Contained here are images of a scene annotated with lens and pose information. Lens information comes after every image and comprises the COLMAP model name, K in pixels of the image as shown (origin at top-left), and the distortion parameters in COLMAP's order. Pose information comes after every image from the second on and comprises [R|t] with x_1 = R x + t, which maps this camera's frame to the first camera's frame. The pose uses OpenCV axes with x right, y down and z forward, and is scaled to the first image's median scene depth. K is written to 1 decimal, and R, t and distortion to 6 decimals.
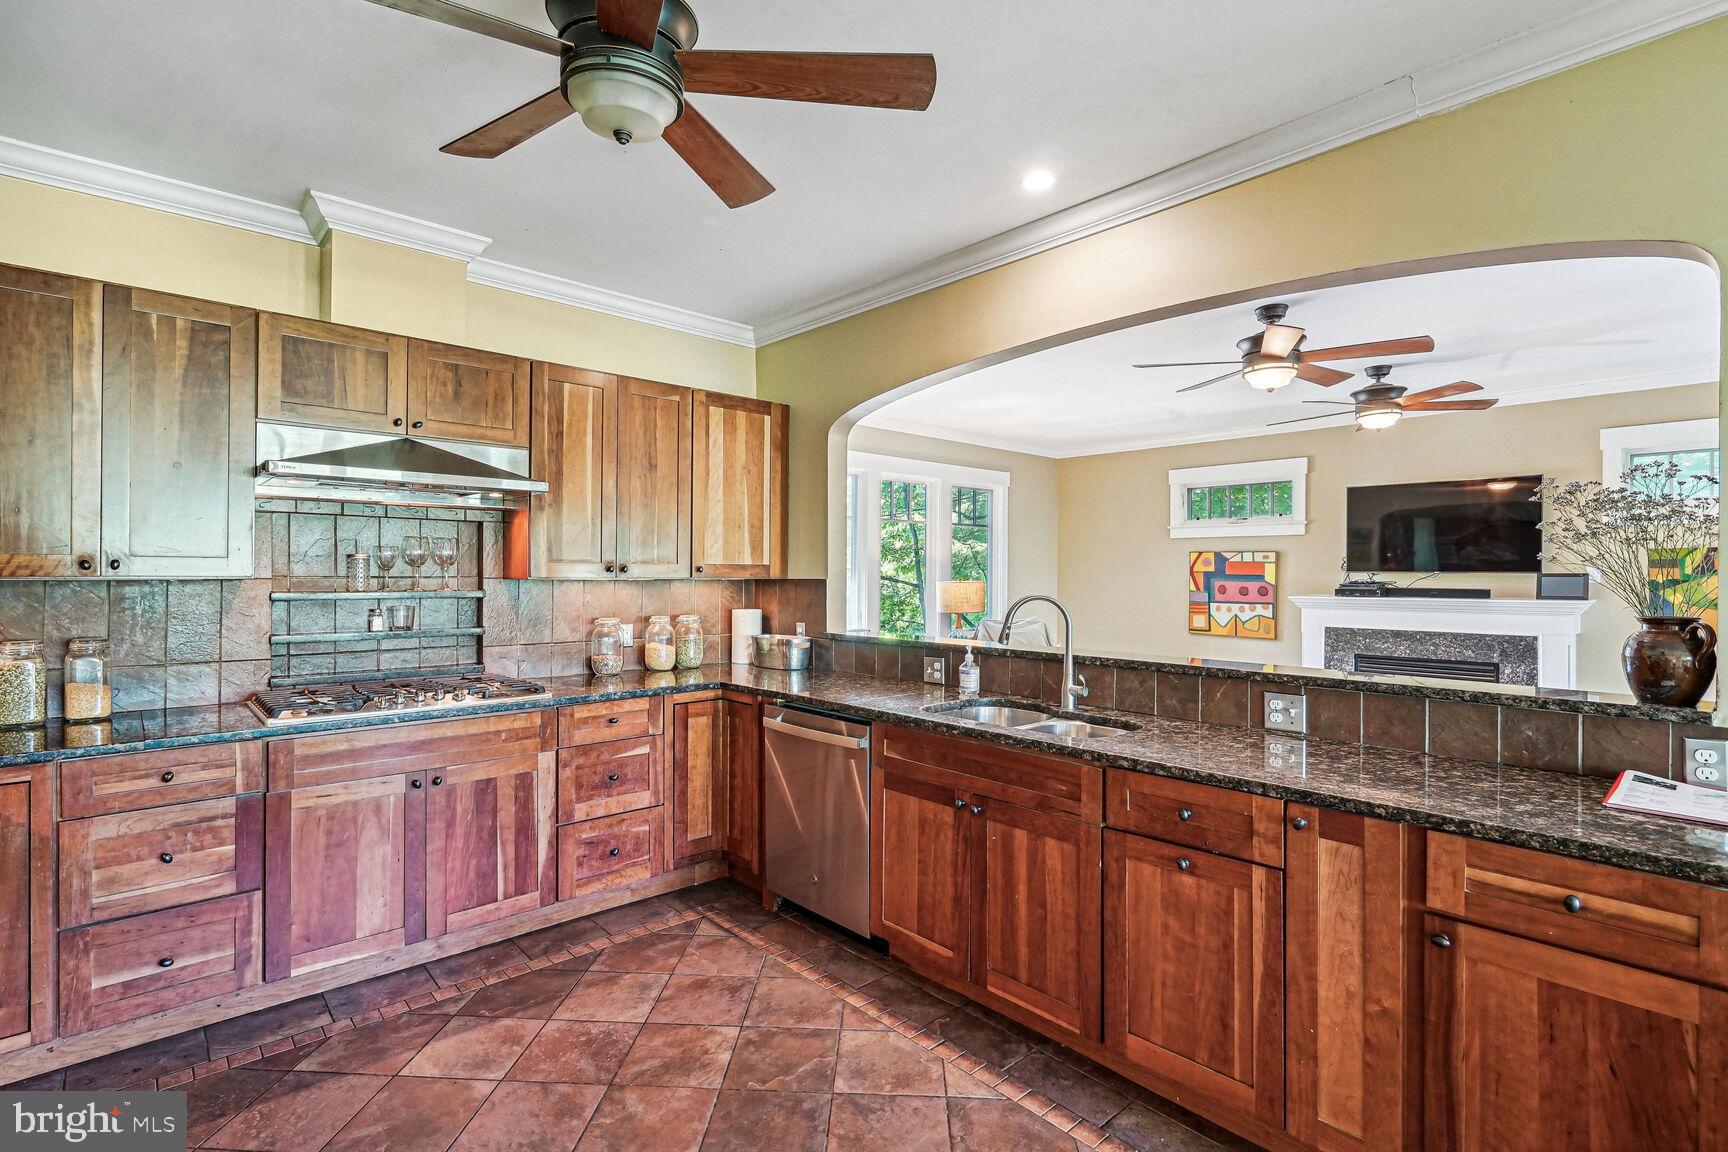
lens RADIAL K [[812.5, 0, 858.9], [0, 812.5, 572.3], [0, 0, 1]] dist [-0.012044, 0.000320]
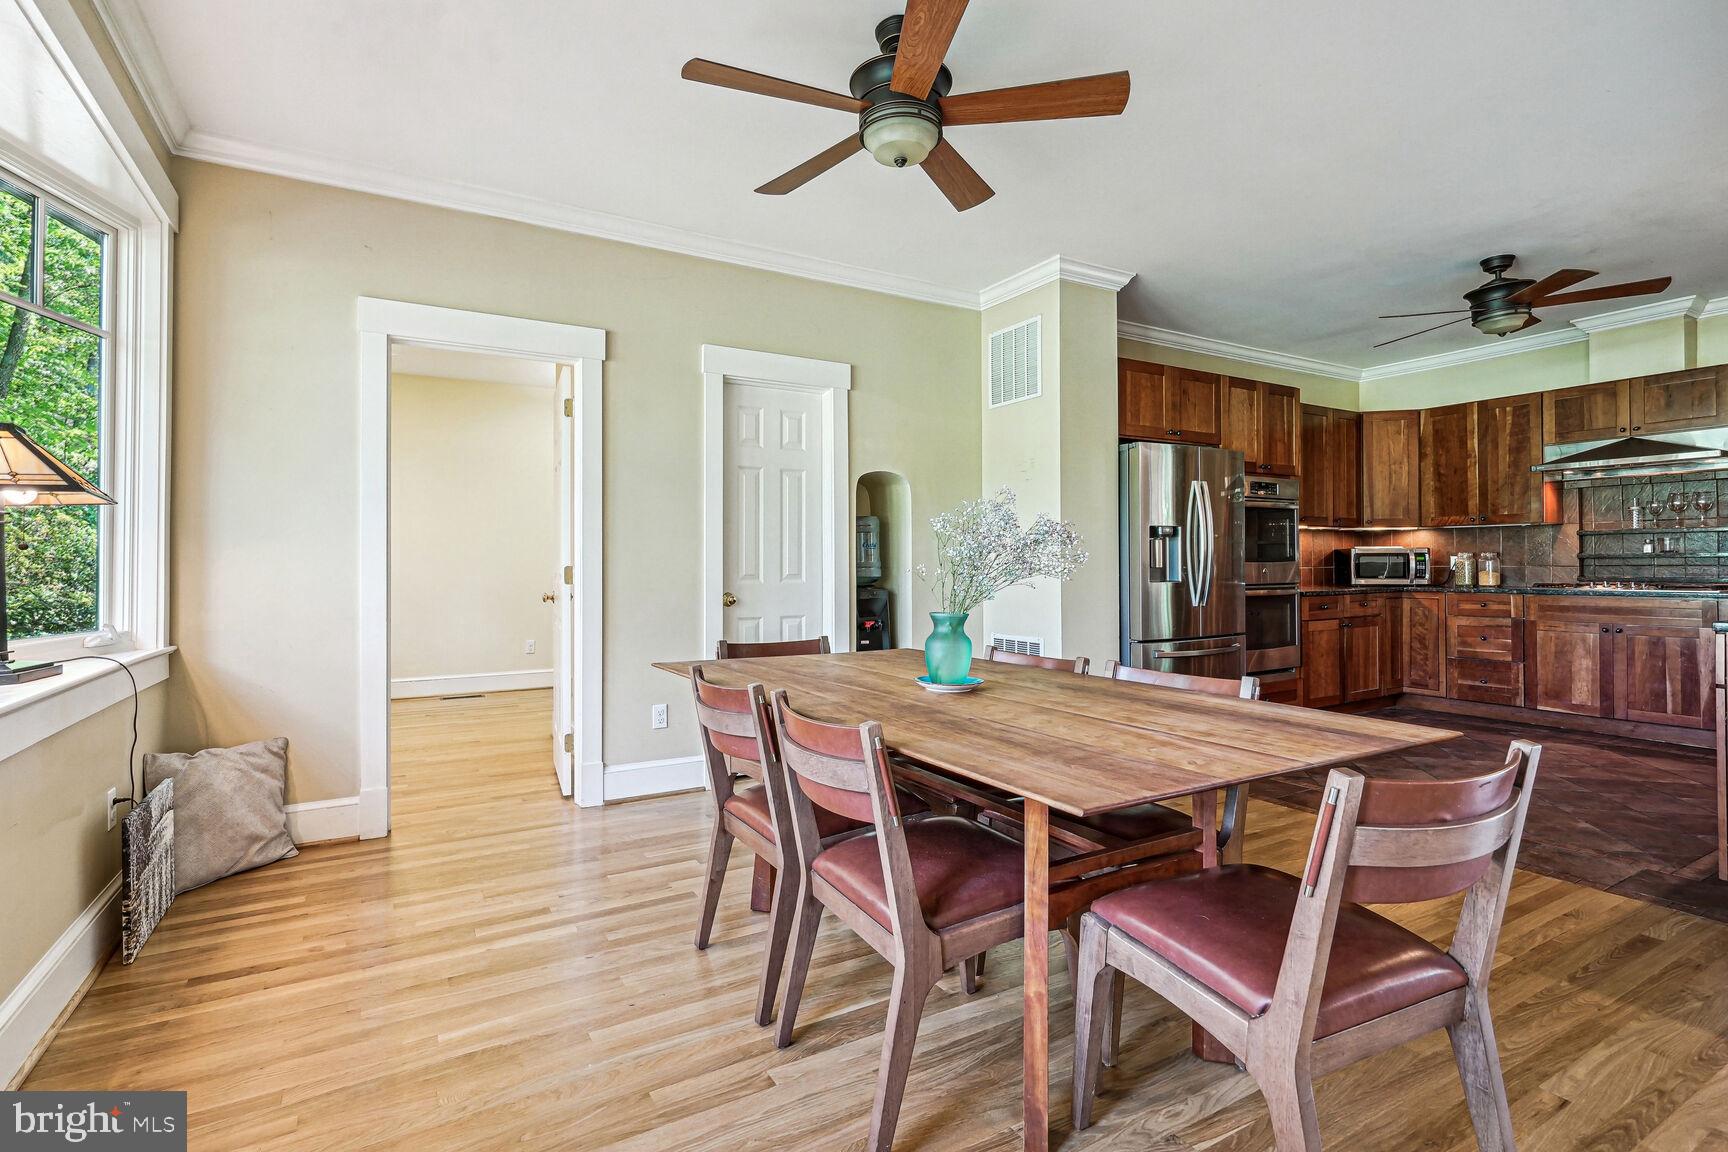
lens RADIAL K [[812.5, 0, 847.3], [0, 812.5, 562.1], [0, 0, 1]] dist [-0.012044, 0.000320]
pose [[-0.228062, -0.004634, -0.973636, 0.800182], [0.002324, 0.999983, -0.005303, 0.056362], [0.973644, -0.003472, -0.228048, -0.126830]]
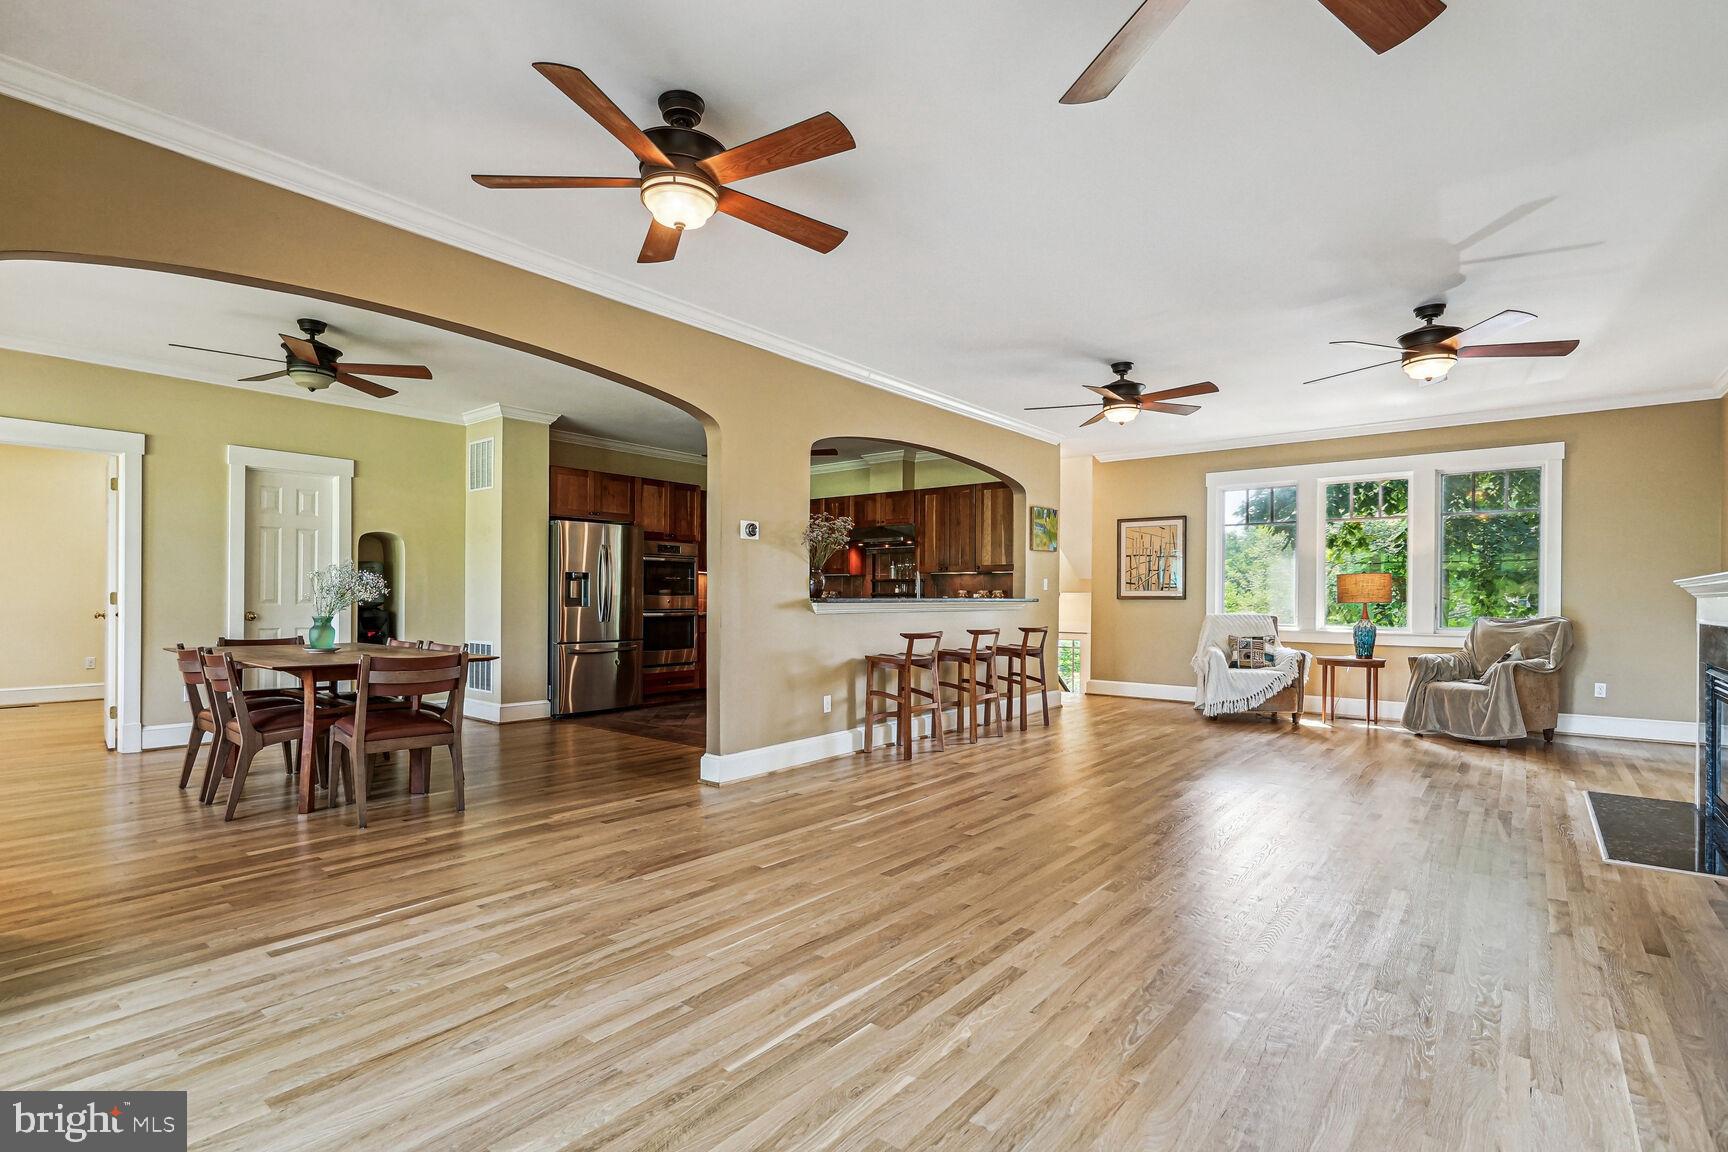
lens RADIAL K [[812.5, 0, 856.4], [0, 812.5, 603.0], [0, 0, 1]] dist [-0.012044, 0.000320]
pose [[0.142223, 0.002707, -0.989831, 1.282659], [-0.005830, 0.999981, 0.001897, 0.061275], [0.989818, 0.005501, 0.142236, 0.240766]]
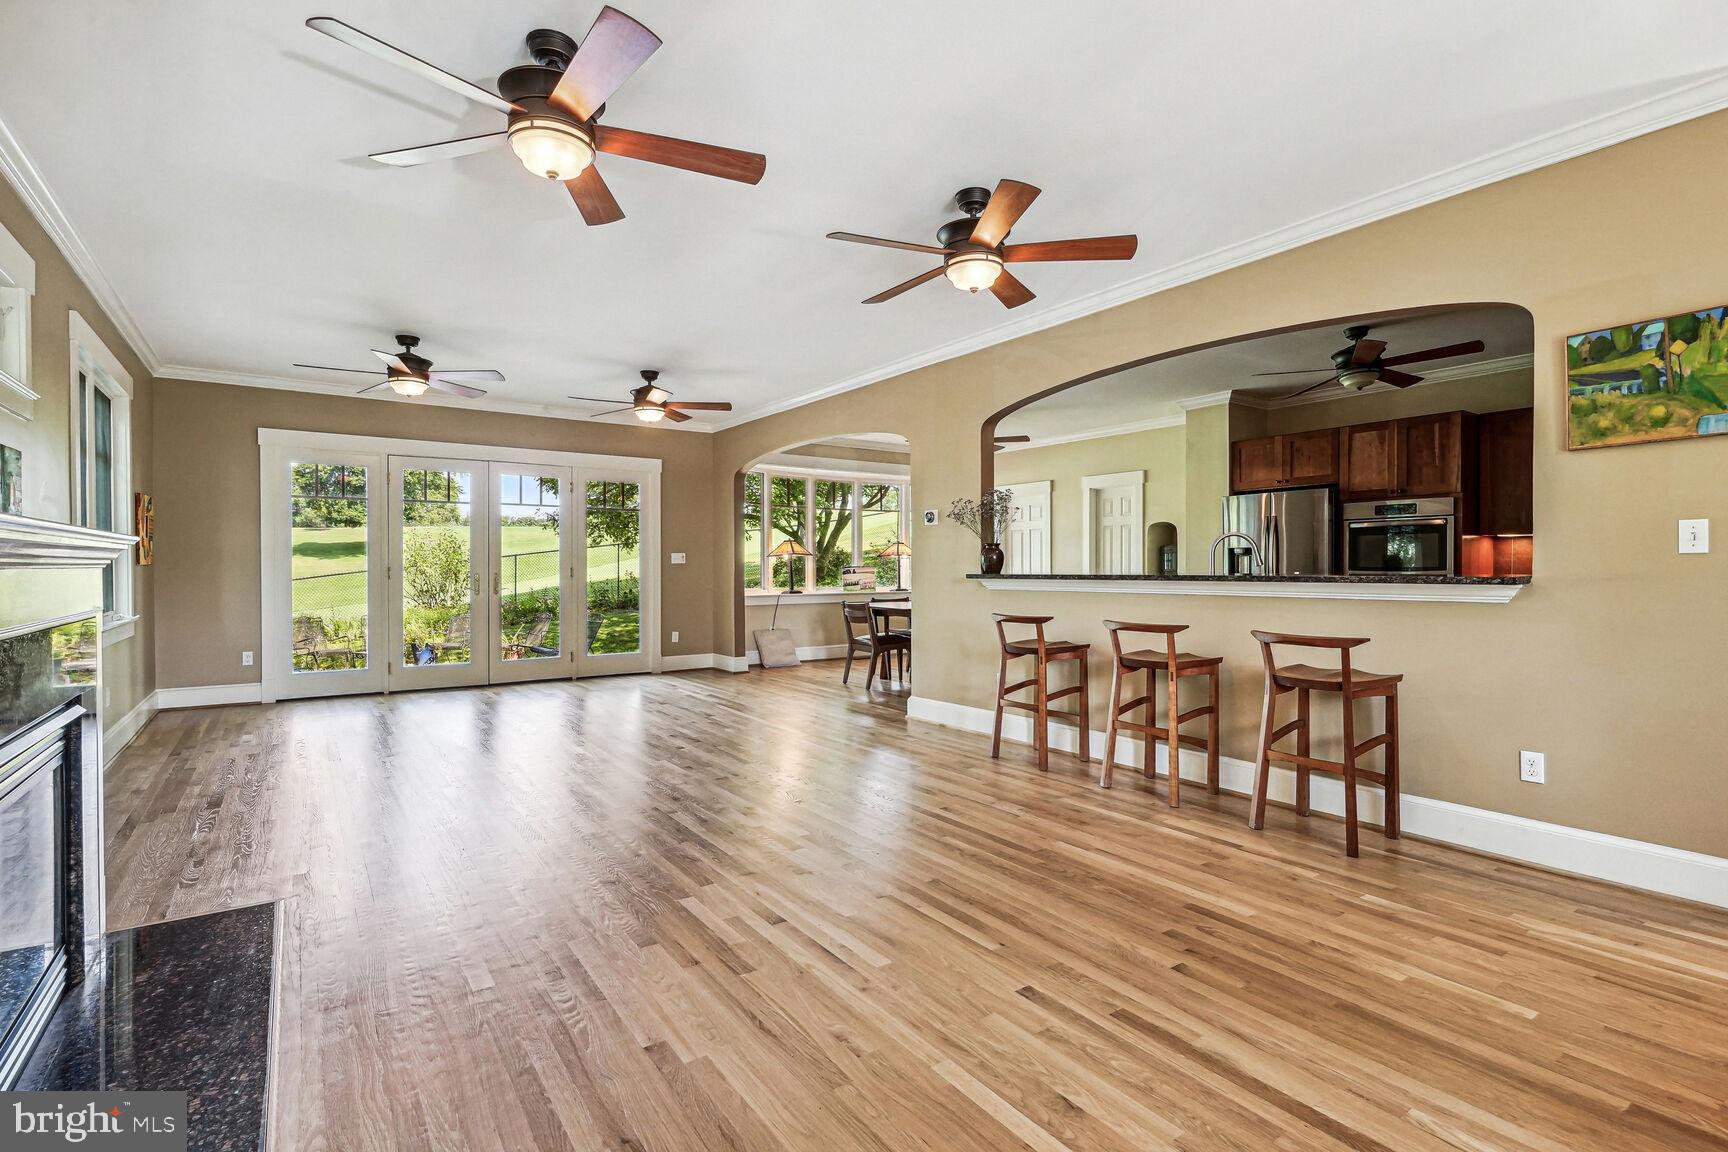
lens RADIAL K [[812.5, 0, 855.3], [0, 812.5, 578.1], [0, 0, 1]] dist [-0.012044, 0.000320]
pose [[-0.989959, -0.004536, 0.141283, 0.378772], [-0.002600, 0.999900, 0.013886, 0.049873], [-0.141332, 0.013379, -0.989872, 1.278592]]
